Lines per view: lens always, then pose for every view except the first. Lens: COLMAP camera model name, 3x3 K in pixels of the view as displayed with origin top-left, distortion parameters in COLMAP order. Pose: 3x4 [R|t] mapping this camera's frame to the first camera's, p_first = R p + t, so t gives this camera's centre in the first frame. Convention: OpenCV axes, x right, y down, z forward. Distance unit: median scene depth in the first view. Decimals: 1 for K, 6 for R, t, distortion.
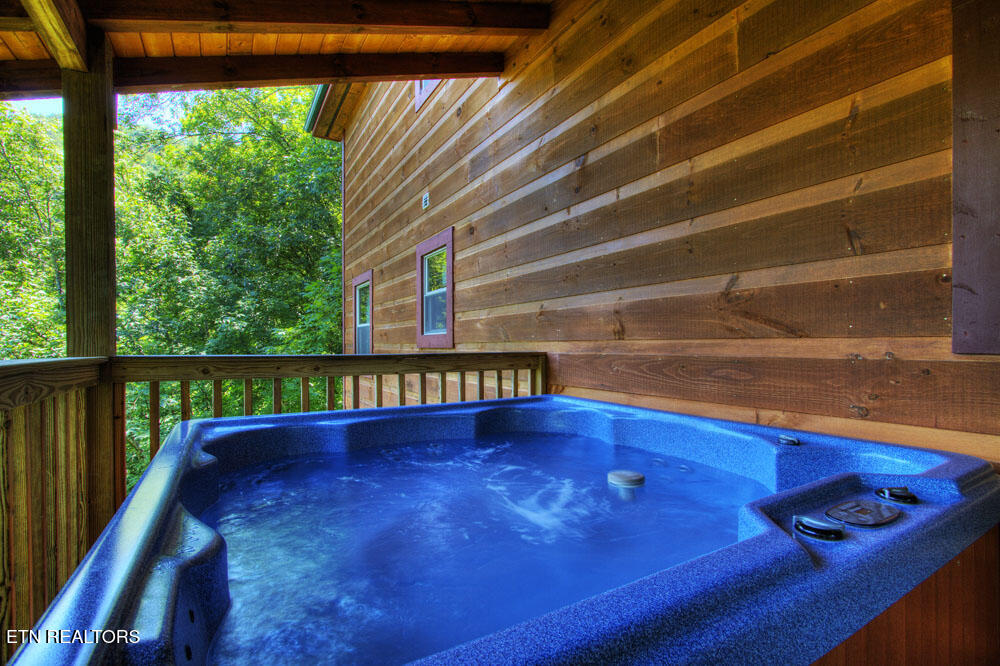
lens RADIAL K [[462.6, 0, 496.3], [0, 462.6, 348.3], [0, 0, 1]] dist [-0.002944, -0.000971]
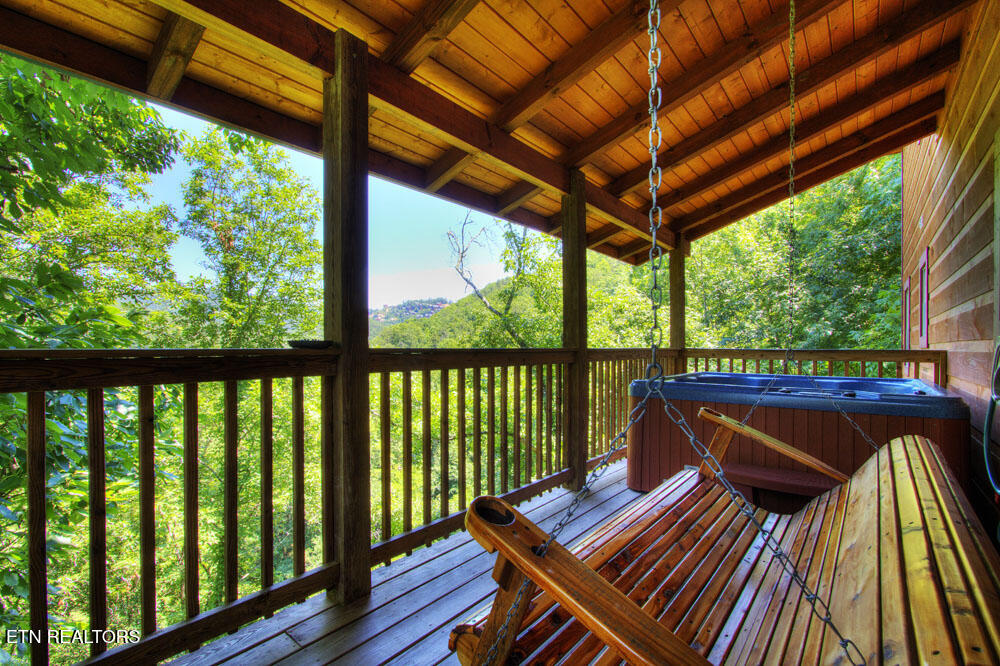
lens RADIAL K [[462.6, 0, 496.3], [0, 462.6, 348.3], [0, 0, 1]] dist [-0.002944, -0.000971]
pose [[0.348650, 0.007190, -0.937225, 0.557554], [-0.010700, 0.999936, 0.003690, 0.007628], [0.937192, 0.008742, 0.348704, -0.409593]]
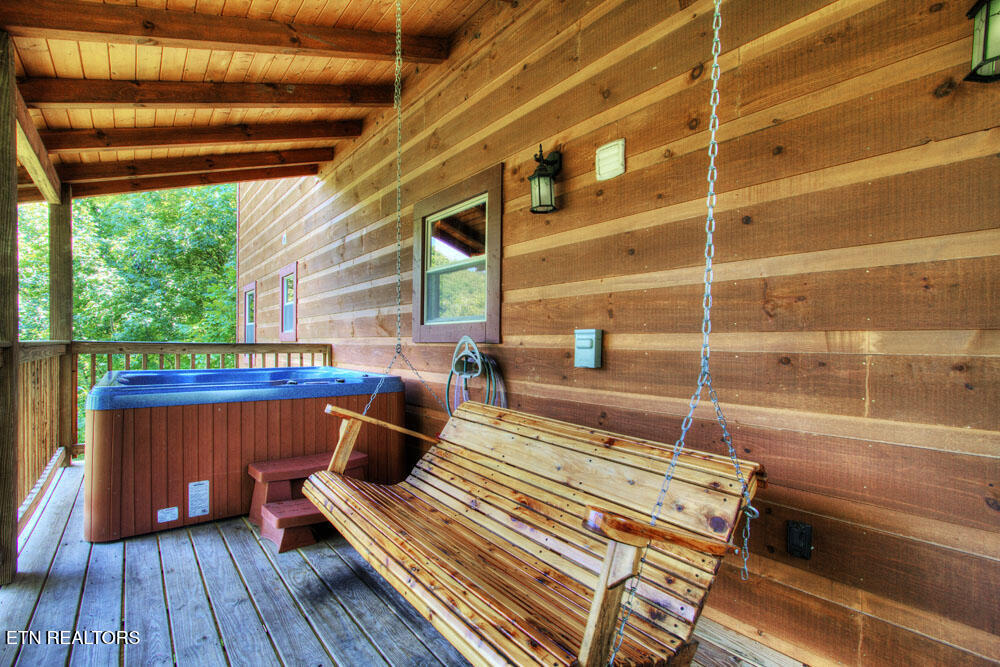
lens RADIAL K [[462.6, 0, 496.3], [0, 462.6, 348.8], [0, 0, 1]] dist [-0.002944, -0.000971]
pose [[0.990441, 0.009793, 0.137586, 0.306180], [-0.010562, 0.999932, 0.004858, 0.008141], [-0.137529, -0.006264, 0.990478, -0.520382]]
